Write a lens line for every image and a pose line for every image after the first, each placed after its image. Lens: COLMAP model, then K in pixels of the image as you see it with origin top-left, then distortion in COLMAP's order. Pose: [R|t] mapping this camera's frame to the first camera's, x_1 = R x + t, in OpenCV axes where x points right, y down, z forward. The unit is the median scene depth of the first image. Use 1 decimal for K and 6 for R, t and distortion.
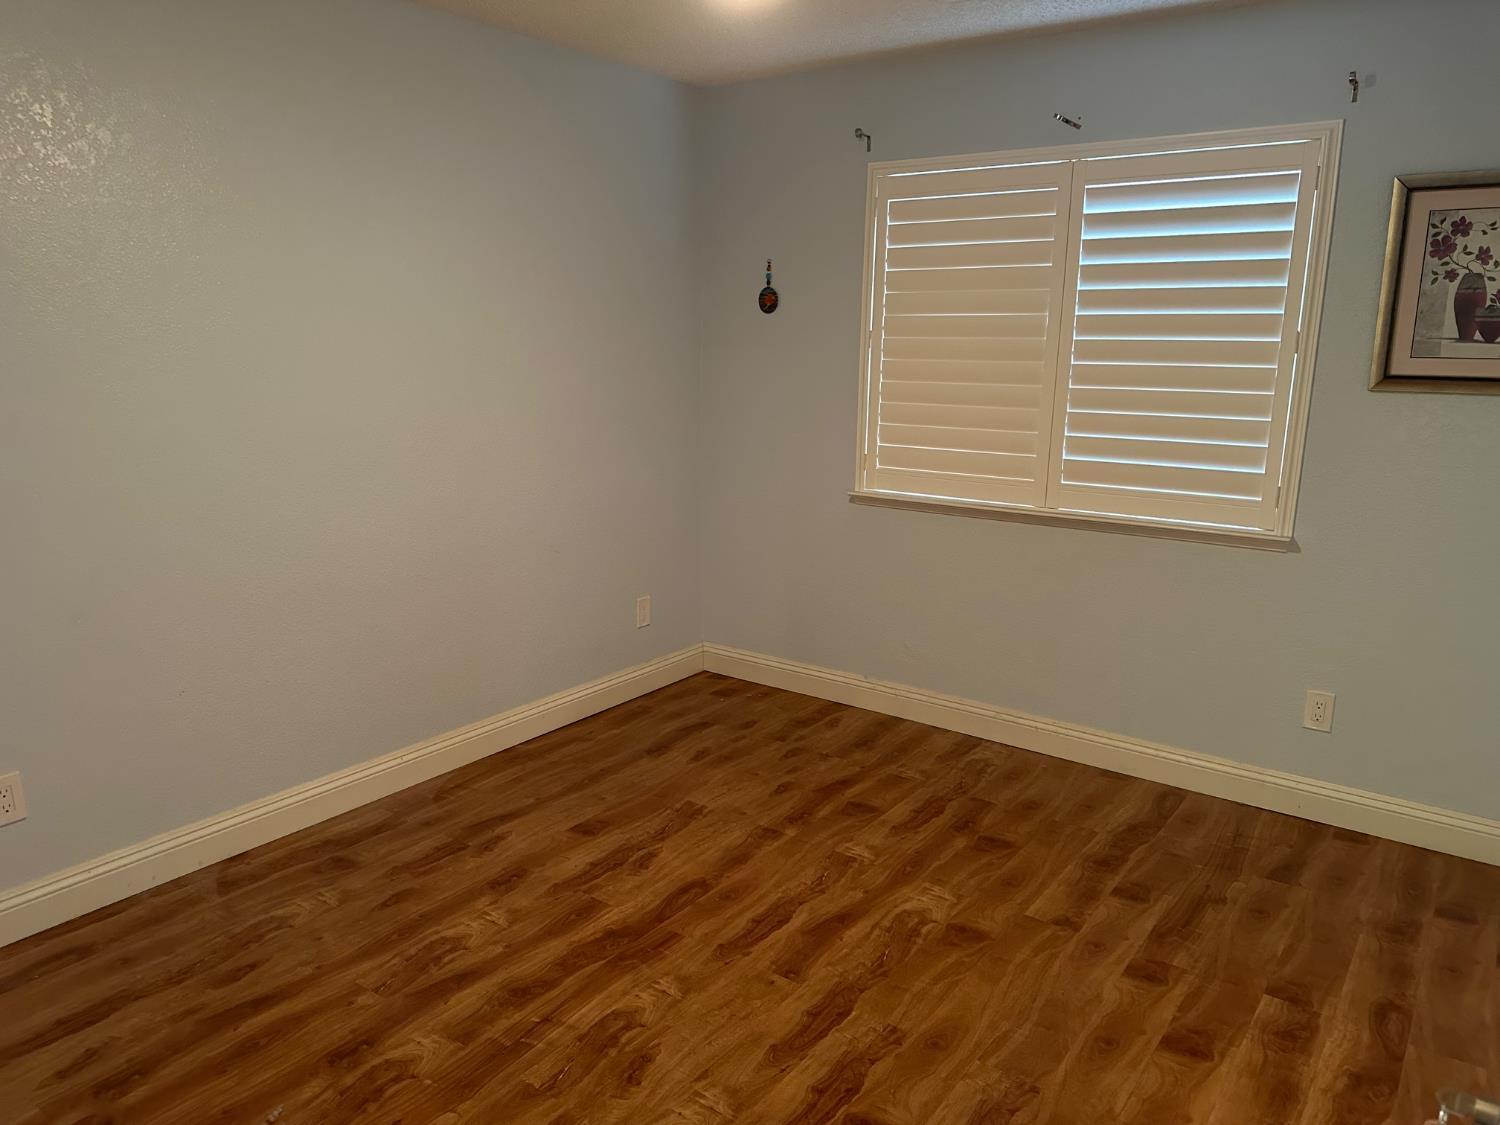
lens RADIAL K [[1051.8, 0, 749.8], [0, 1051.8, 539.3], [0, 0, 1]] dist [0.057906, -0.004095]
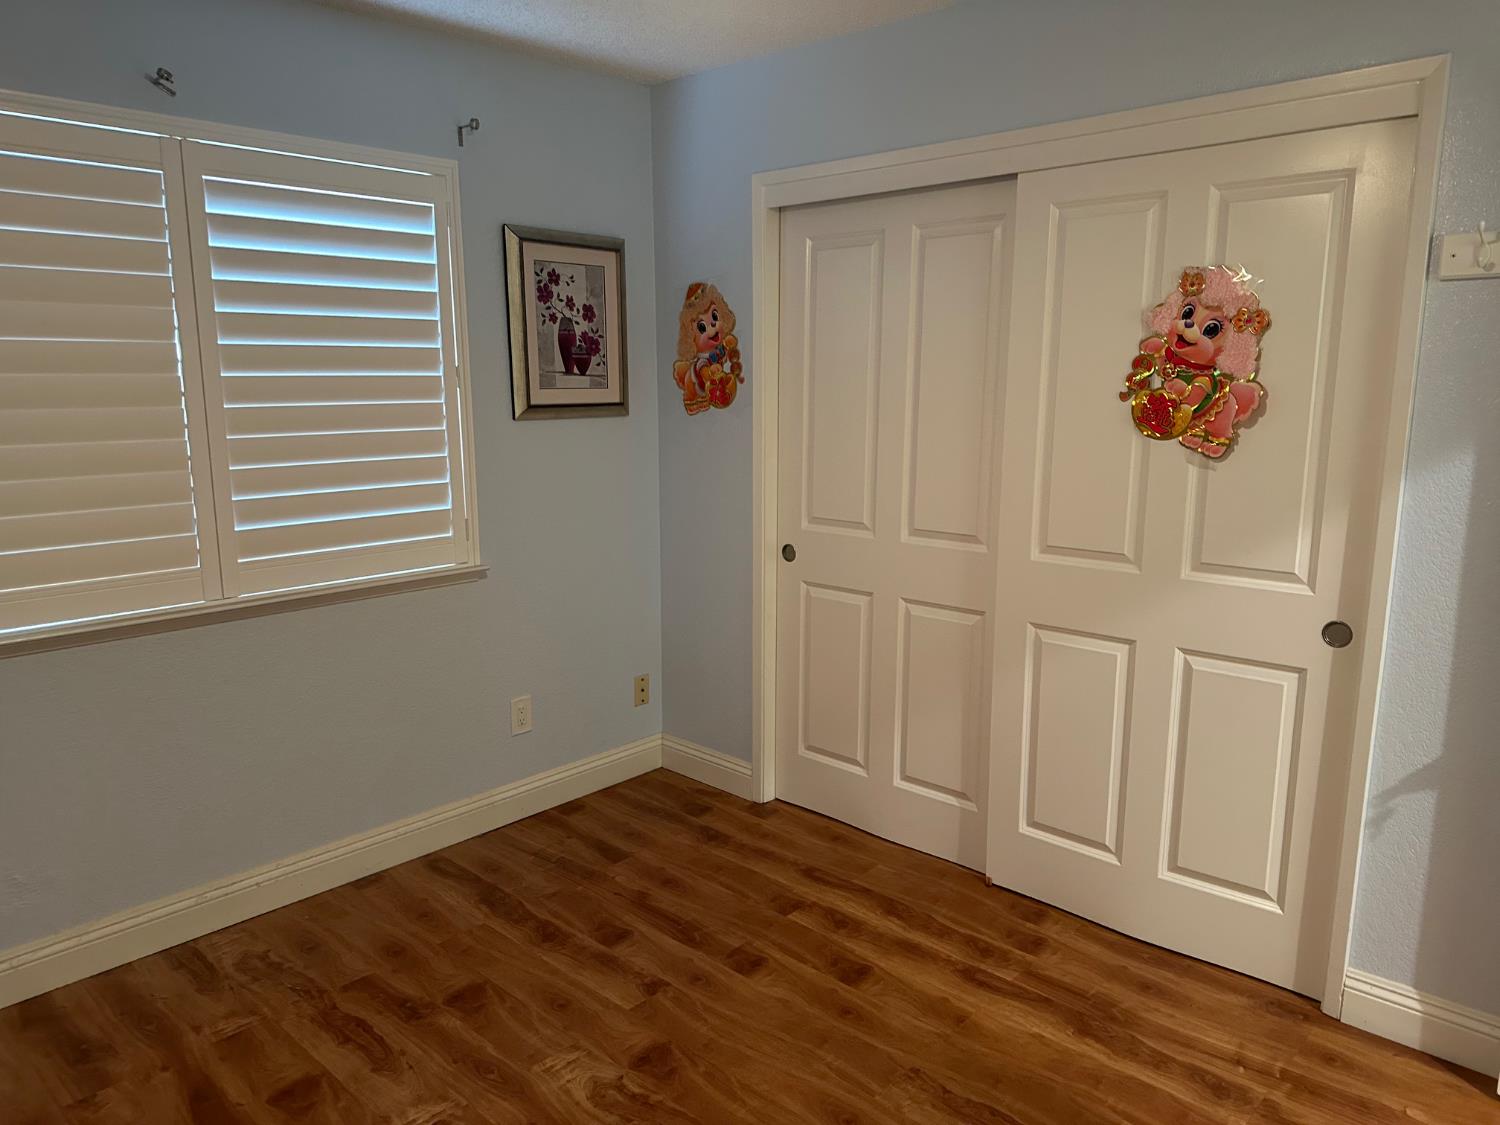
lens RADIAL K [[1063.0, 0, 736.6], [0, 1063.0, 580.5], [0, 0, 1]] dist [0.083139, -0.074633]
pose [[0.142206, -0.212521, 0.966753, -0.506687], [0.192249, 0.964011, 0.183639, -0.143748], [-0.970988, 0.159742, 0.177945, 0.640291]]
